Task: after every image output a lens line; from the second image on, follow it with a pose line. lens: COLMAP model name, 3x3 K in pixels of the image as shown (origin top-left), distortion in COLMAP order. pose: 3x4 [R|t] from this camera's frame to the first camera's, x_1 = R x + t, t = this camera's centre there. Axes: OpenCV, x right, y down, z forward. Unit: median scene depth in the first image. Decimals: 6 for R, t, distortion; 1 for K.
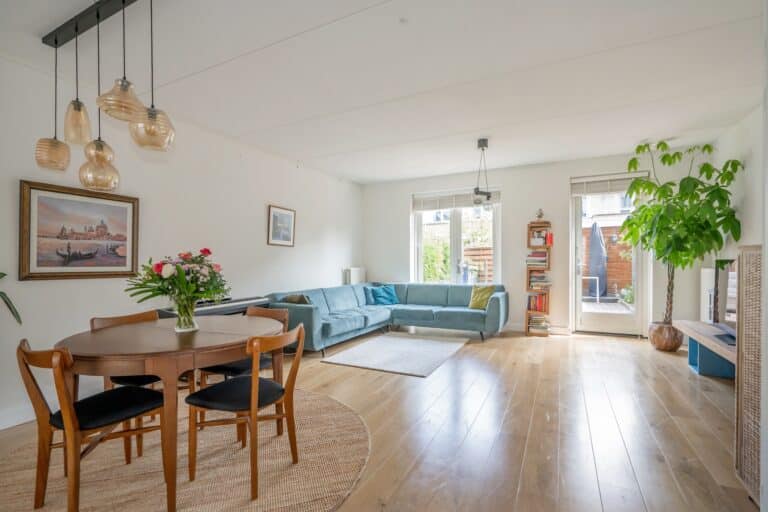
lens RADIAL K [[352.2, 0, 385.3], [0, 352.2, 263.3], [0, 0, 1]] dist [-0.002719, 0.002269]
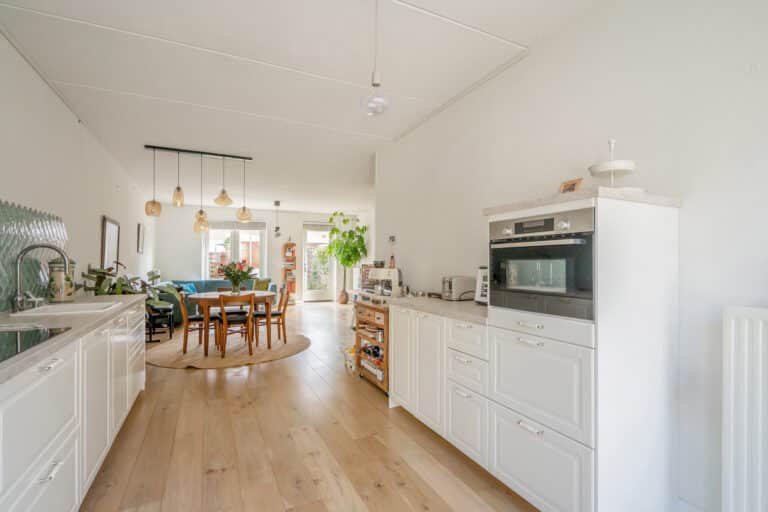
lens RADIAL K [[352.2, 0, 382.4], [0, 352.2, 259.1], [0, 0, 1]] dist [-0.002719, 0.002269]
pose [[0.604500, 0.011084, 0.796528, -0.866965], [0.005197, 0.999827, -0.017857, 0.000314], [-0.796588, 0.014934, 0.604338, -0.587584]]
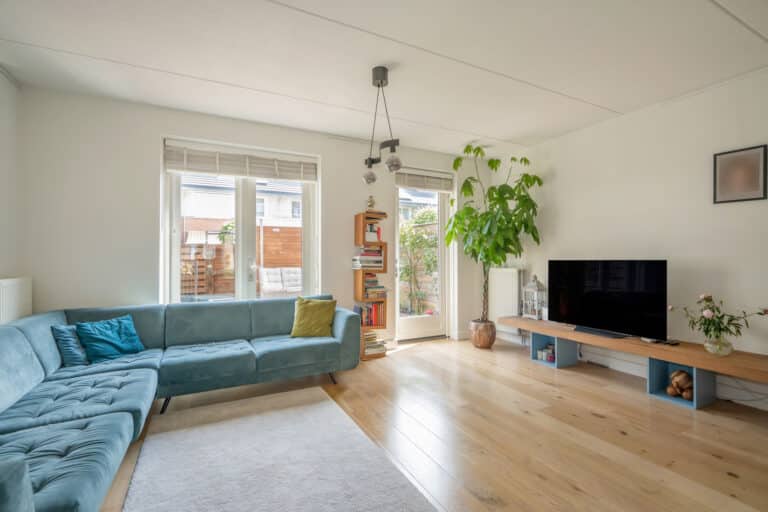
lens RADIAL K [[352.2, 0, 382.7], [0, 352.2, 253.6], [0, 0, 1]] dist [-0.002719, 0.002269]
pose [[0.594784, 0.016166, 0.803723, -0.218915], [0.006859, 0.999659, -0.025183, -0.004388], [-0.803856, 0.020491, 0.594471, 0.601674]]
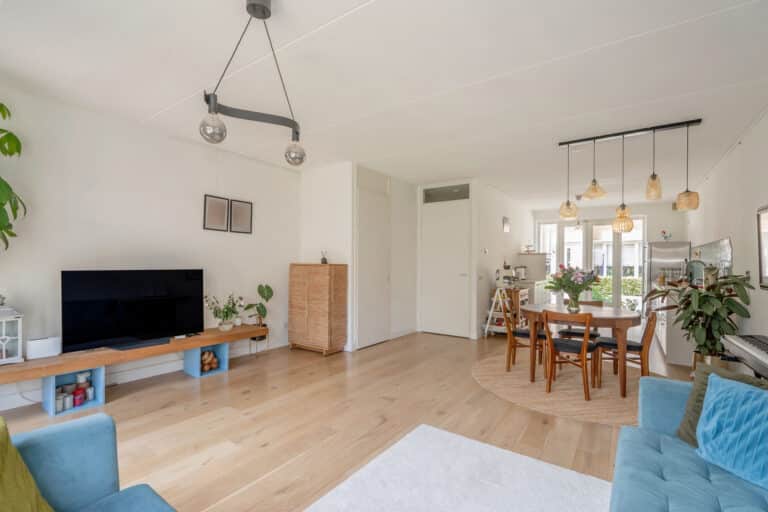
lens RADIAL K [[352.2, 0, 387.3], [0, 352.2, 261.5], [0, 0, 1]] dist [-0.002719, 0.002269]
pose [[-0.990026, -0.002523, 0.140865, 0.058041], [-0.001930, 0.999989, 0.004350, -0.028846], [-0.140875, 0.004035, -0.990019, 1.340535]]
